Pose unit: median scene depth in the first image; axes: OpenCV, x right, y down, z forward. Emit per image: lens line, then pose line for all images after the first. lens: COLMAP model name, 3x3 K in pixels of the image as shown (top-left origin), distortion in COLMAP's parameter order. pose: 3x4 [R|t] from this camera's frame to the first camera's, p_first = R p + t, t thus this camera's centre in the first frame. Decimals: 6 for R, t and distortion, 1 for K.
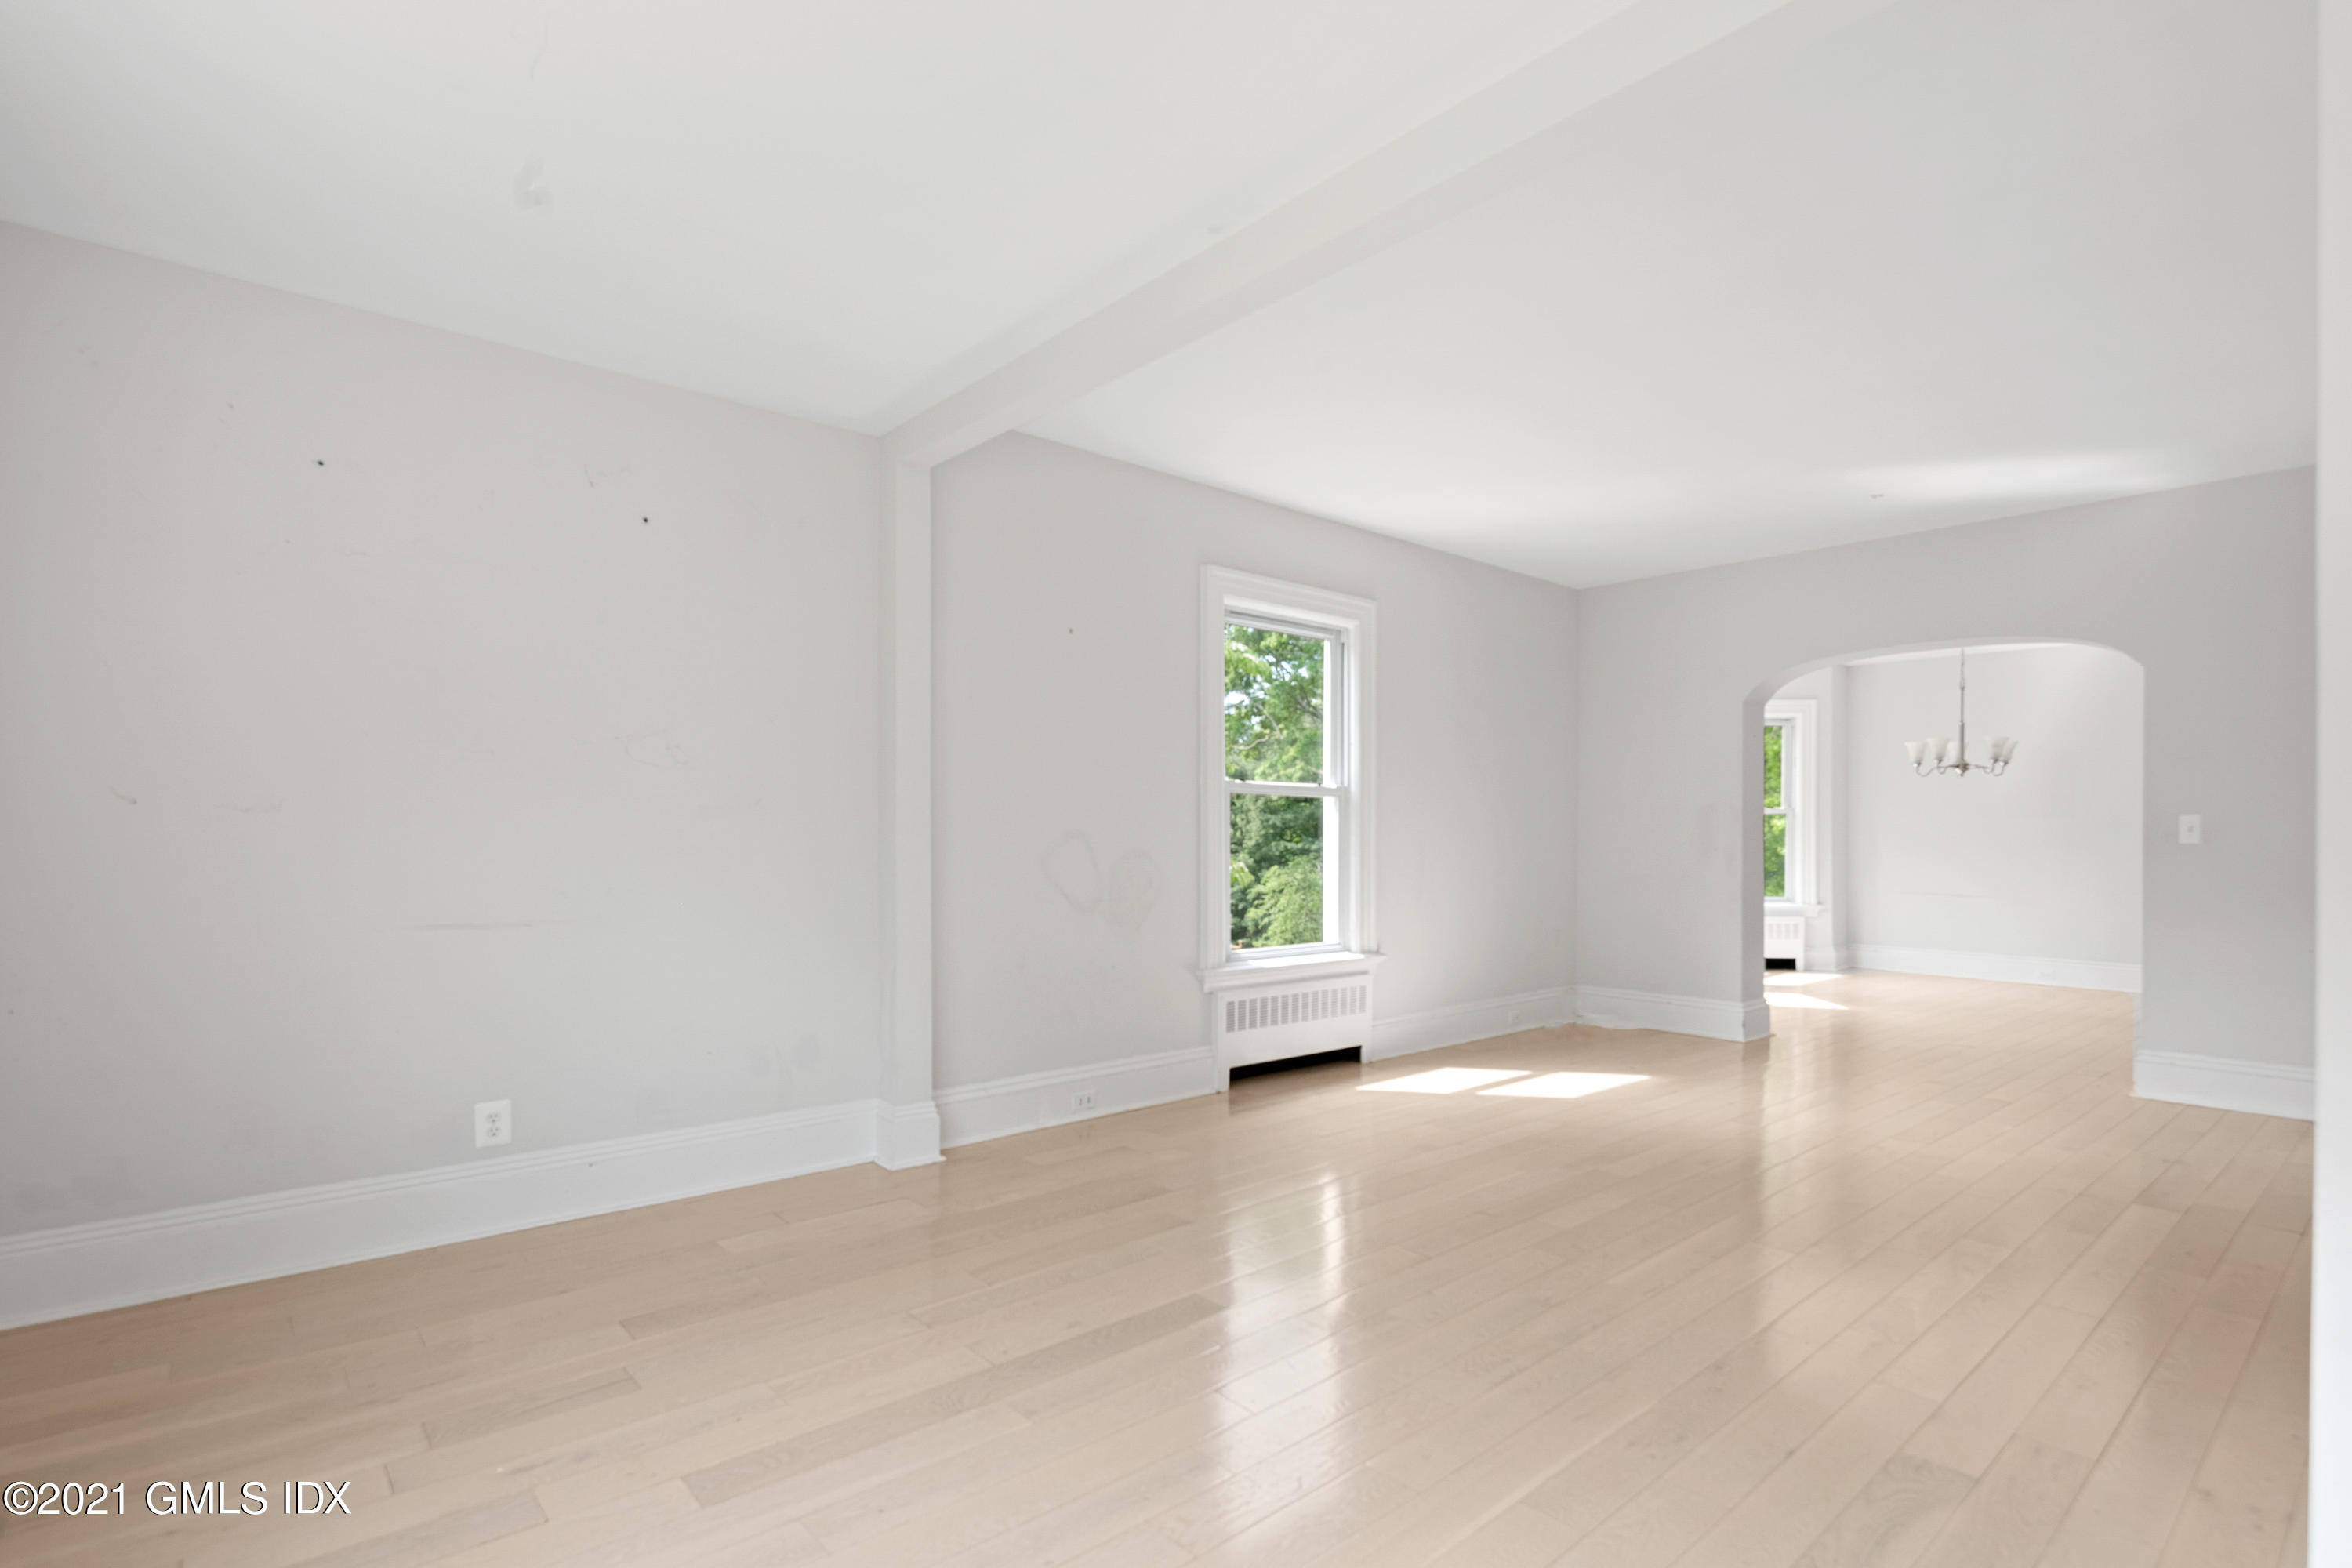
lens RADIAL K [[1138.1, 0, 1176.8], [0, 1138.1, 828.5], [0, 0, 1]] dist [0.000356, -0.001942]
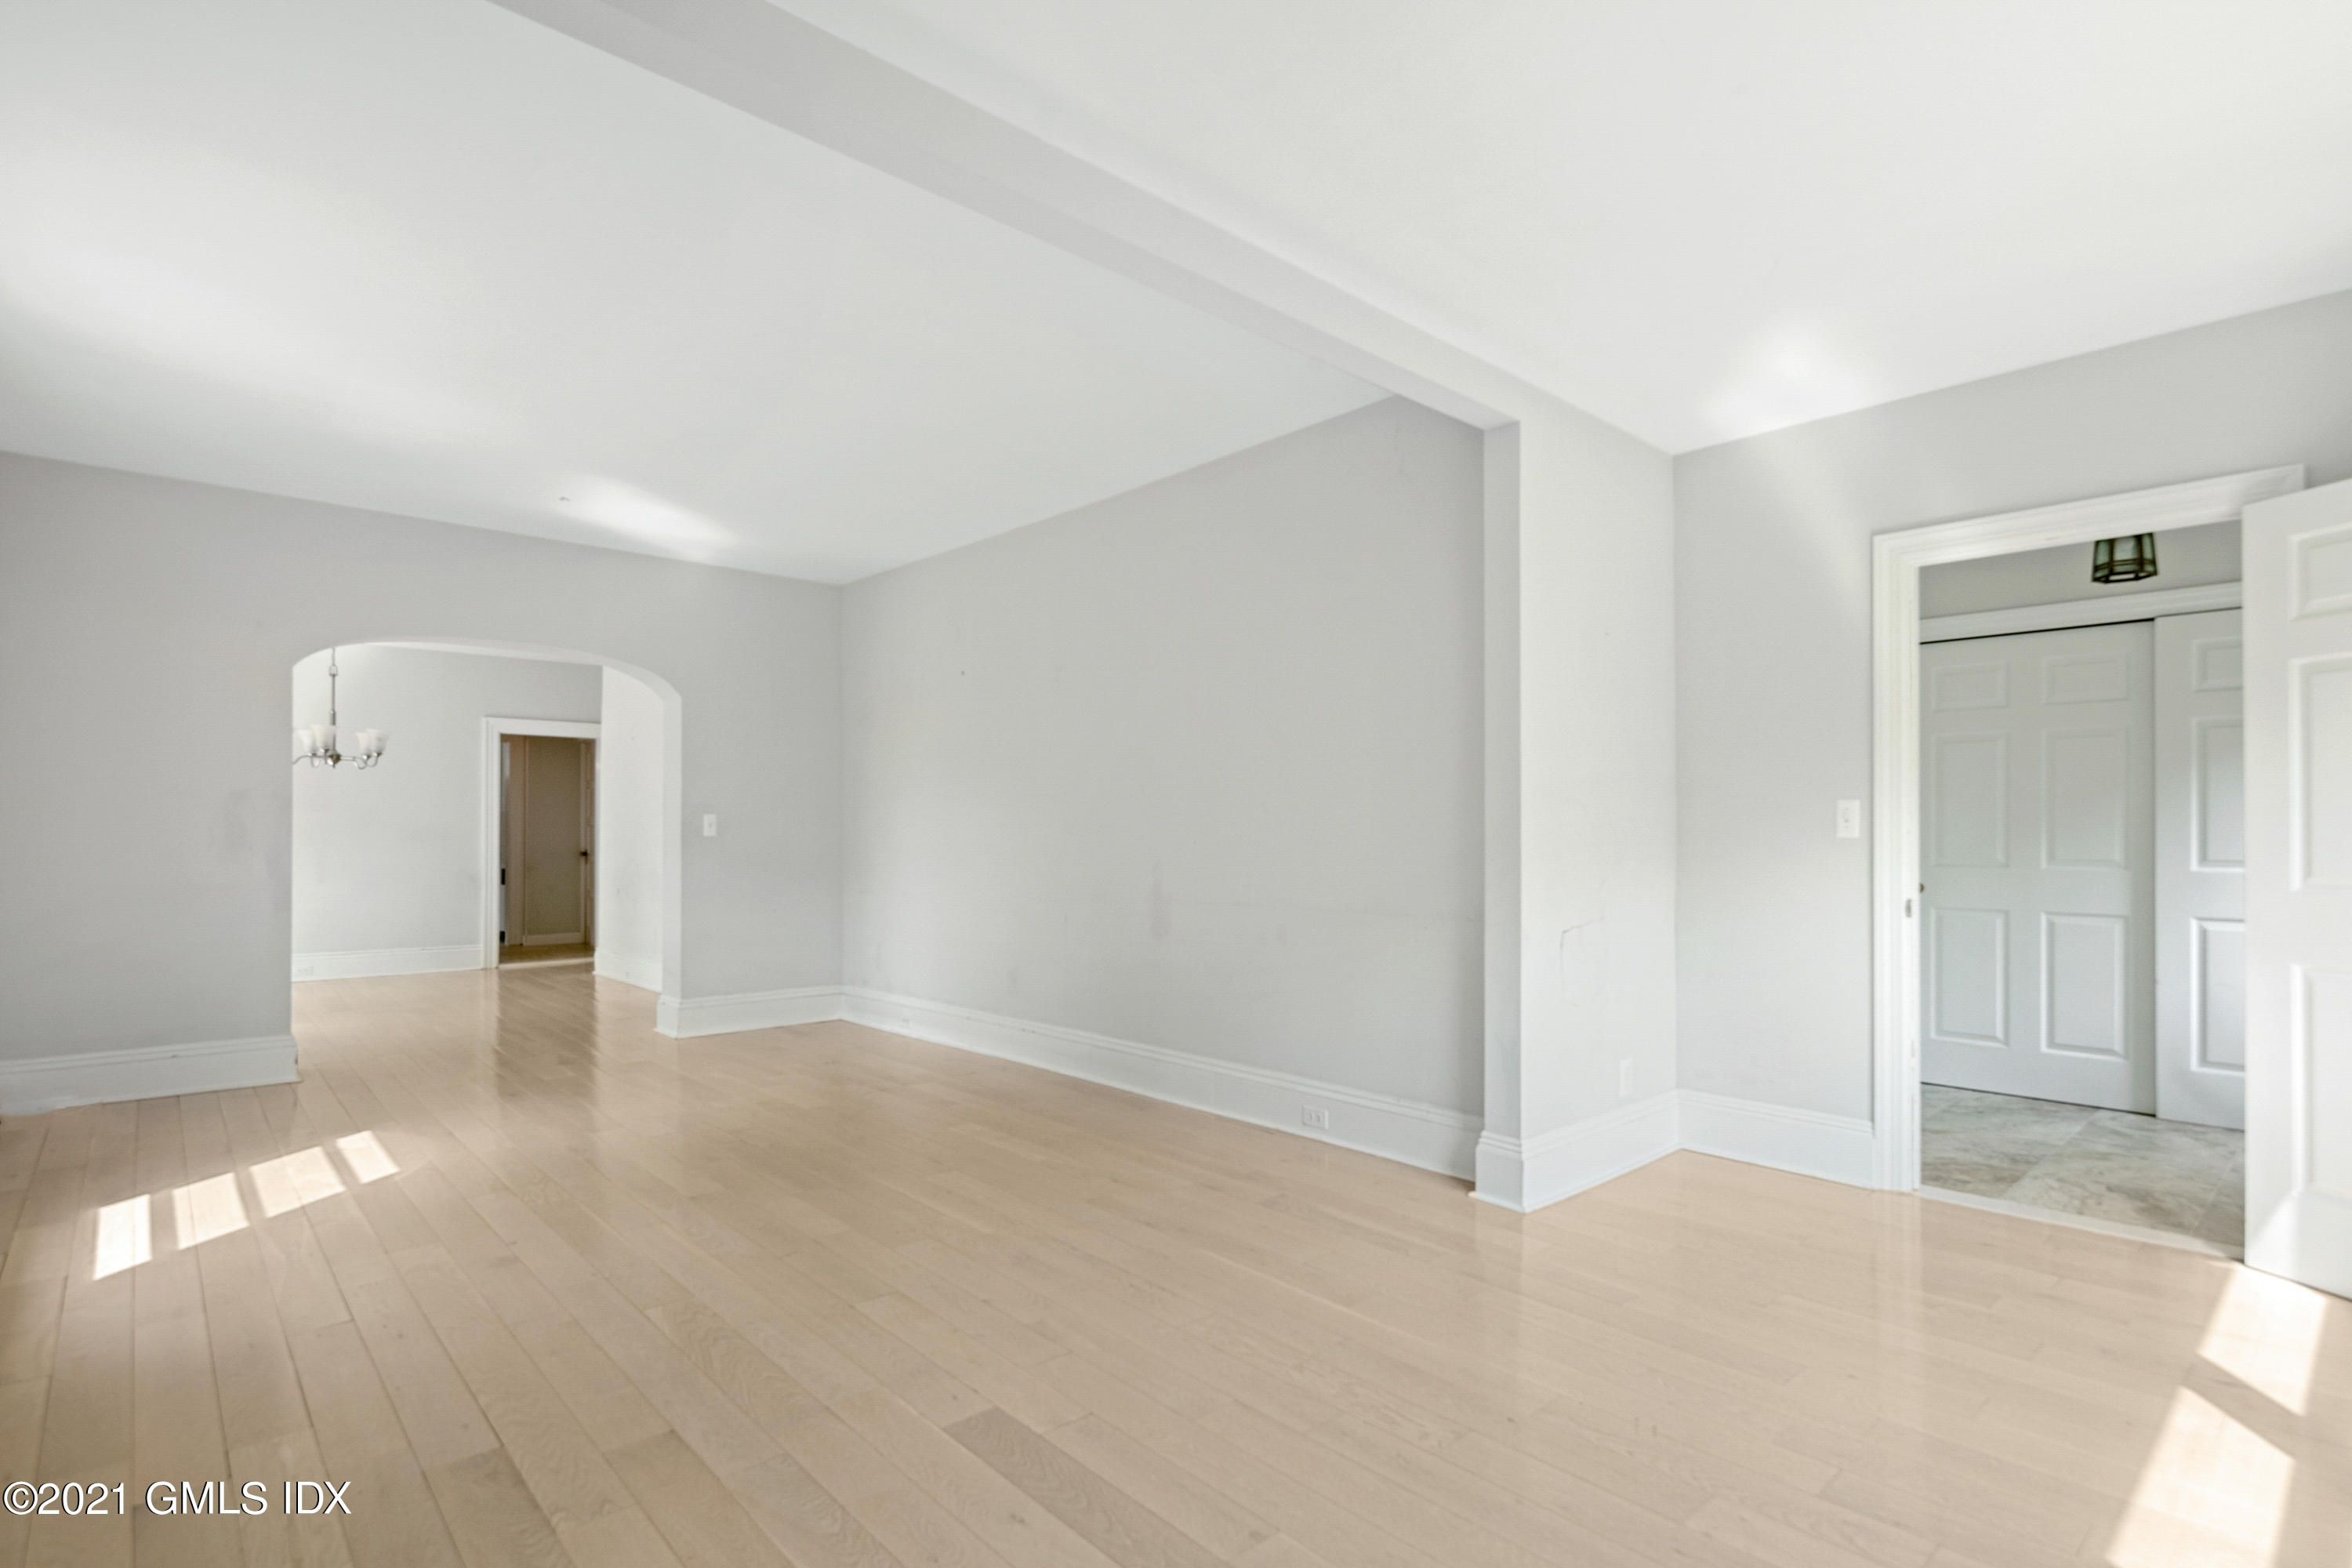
lens RADIAL K [[1138.1, 0, 1176.8], [0, 1138.1, 828.5], [0, 0, 1]] dist [0.000356, -0.001942]
pose [[-0.027368, 0.001223, 0.999625, -0.425203], [-0.007402, 0.999972, -0.001426, 0.001974], [-0.999598, -0.007439, -0.027358, 0.485897]]
